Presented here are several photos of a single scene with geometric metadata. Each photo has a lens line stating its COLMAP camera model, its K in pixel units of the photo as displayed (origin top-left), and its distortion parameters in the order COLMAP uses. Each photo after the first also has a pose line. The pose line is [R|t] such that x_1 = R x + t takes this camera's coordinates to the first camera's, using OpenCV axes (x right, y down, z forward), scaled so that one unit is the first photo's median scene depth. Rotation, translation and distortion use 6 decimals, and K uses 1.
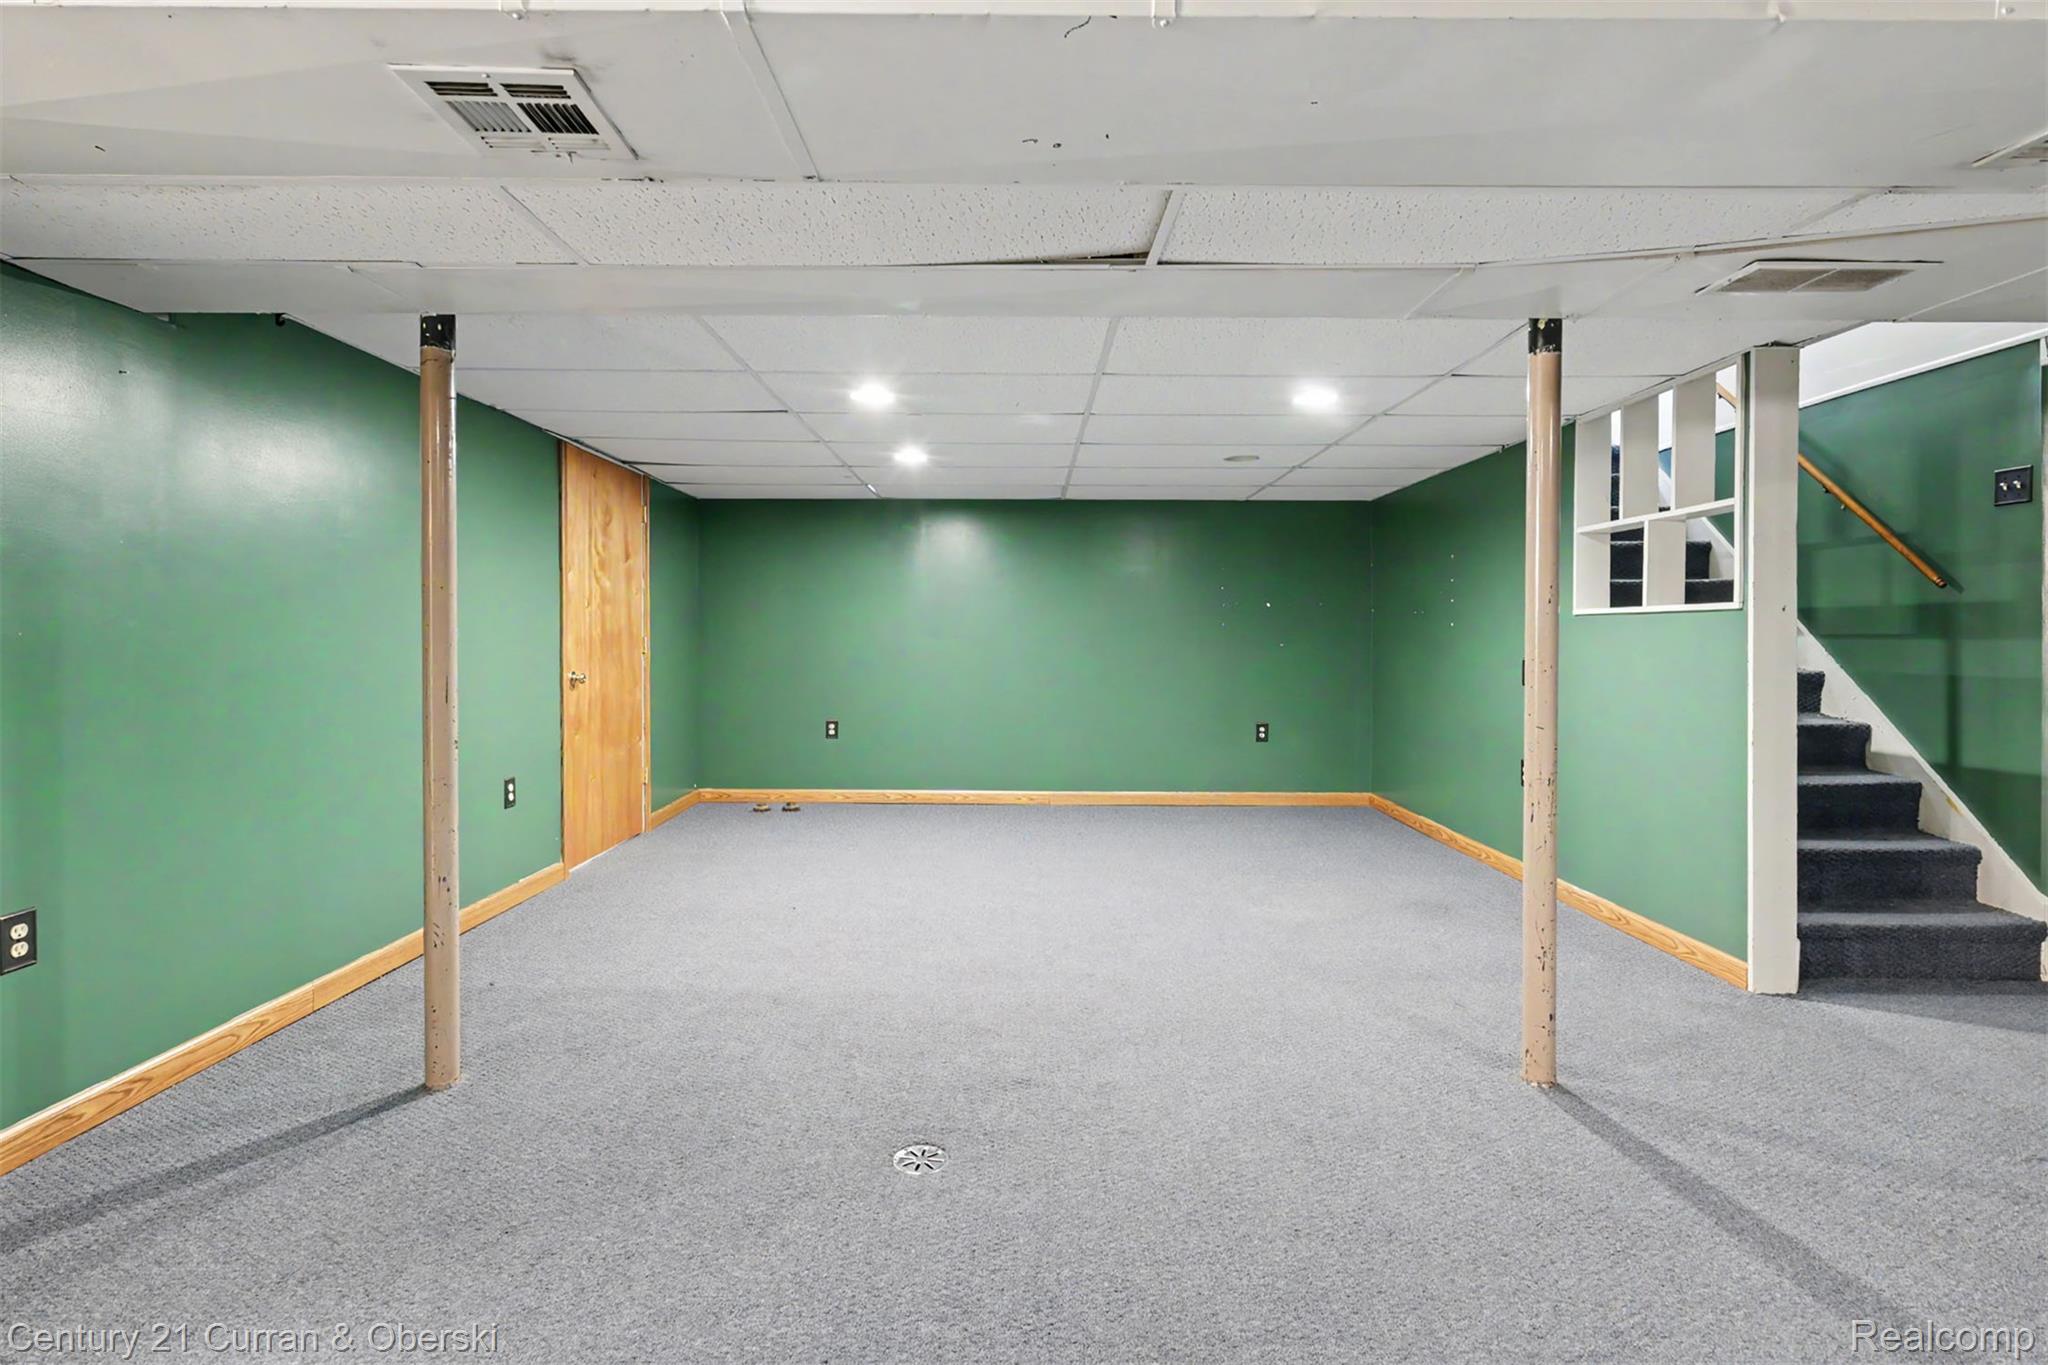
lens RADIAL K [[949.4, 0, 1023.4], [0, 949.4, 662.1], [0, 0, 1]] dist [0.003283, 0.000944]
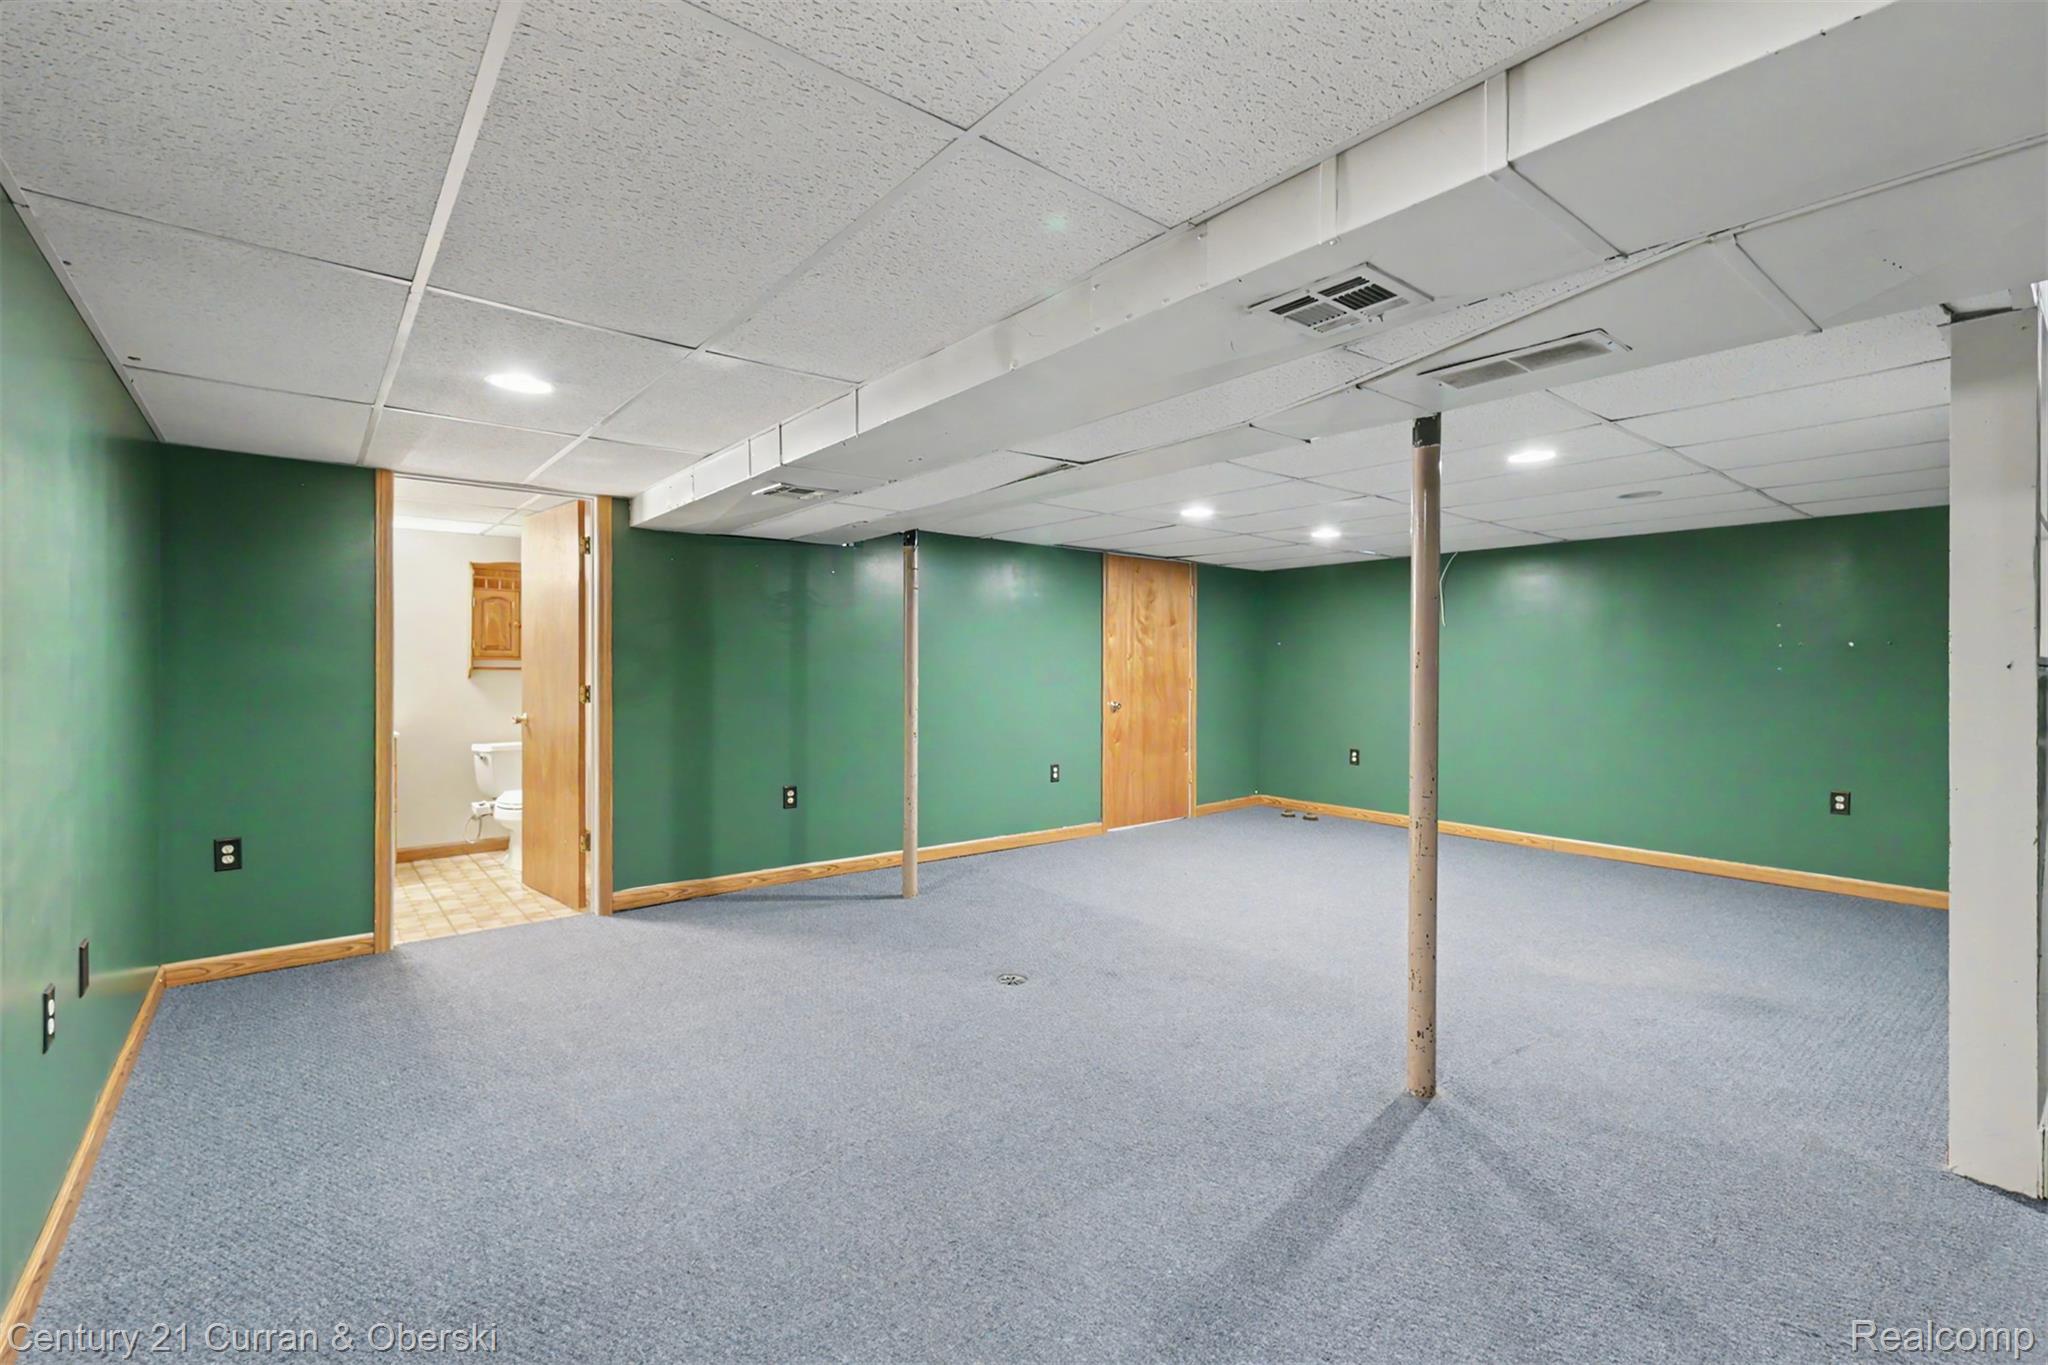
lens RADIAL K [[895.5, 0, 1028.5], [0, 895.5, 687.6], [0, 0, 1]] dist [0.000029, 0.000074]
pose [[0.625304, 0.017940, -0.780175, 0.540867], [-0.022207, 0.999740, 0.005191, -0.015827], [0.780066, 0.014079, 0.625539, -0.015449]]
